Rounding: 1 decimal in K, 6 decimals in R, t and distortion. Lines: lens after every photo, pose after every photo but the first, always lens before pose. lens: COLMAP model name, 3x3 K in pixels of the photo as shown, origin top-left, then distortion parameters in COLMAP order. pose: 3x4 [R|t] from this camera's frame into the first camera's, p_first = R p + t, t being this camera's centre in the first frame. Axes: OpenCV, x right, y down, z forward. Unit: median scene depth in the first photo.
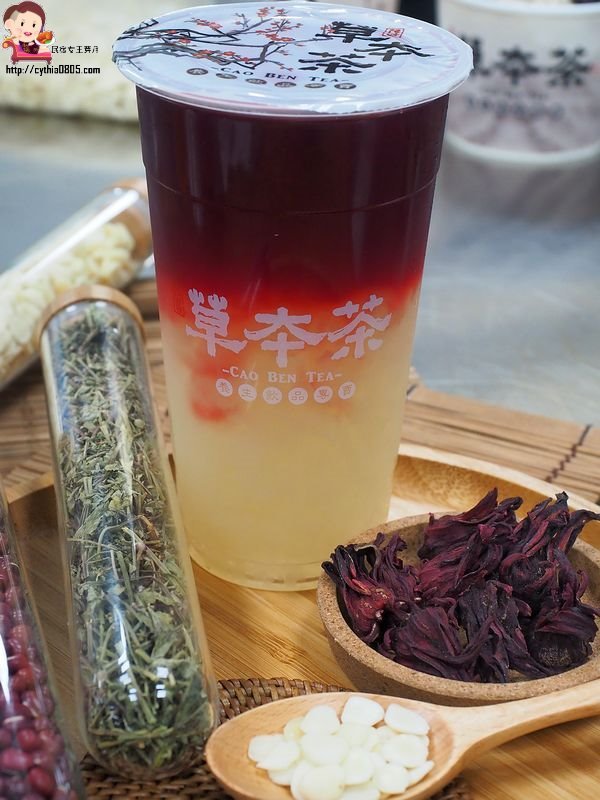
lens RADIAL K [[1618.5, 0, 300.0], [0, 1618.5, 400.0], [0, 0, 1]] dist [-0.036521, -0.379149]
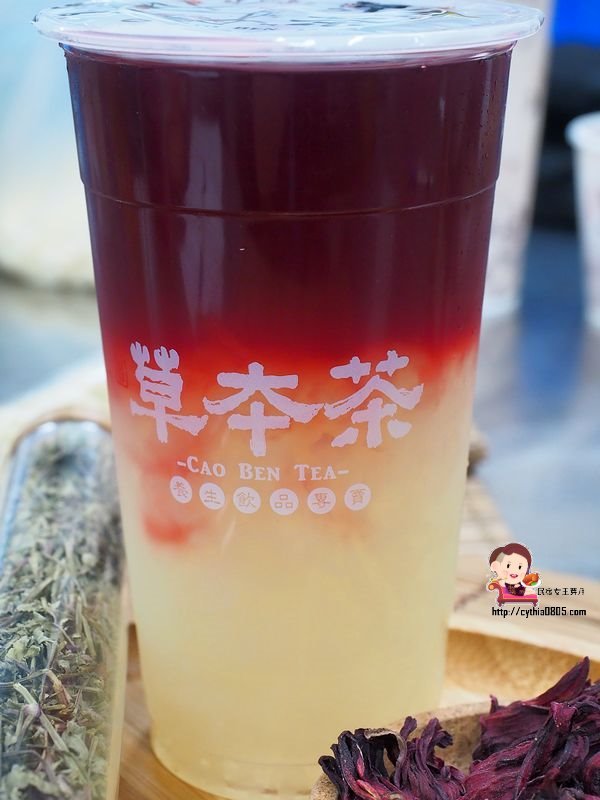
lens RADIAL K [[1618.5, 0, 300.0], [0, 1618.5, 400.0], [0, 0, 1]] dist [-0.036521, -0.379149]
pose [[0.992571, 0.010970, -0.121171, 0.087977], [-0.032667, 0.983385, -0.178567, 0.077173], [0.117199, 0.181199, 0.976438, 0.327808]]
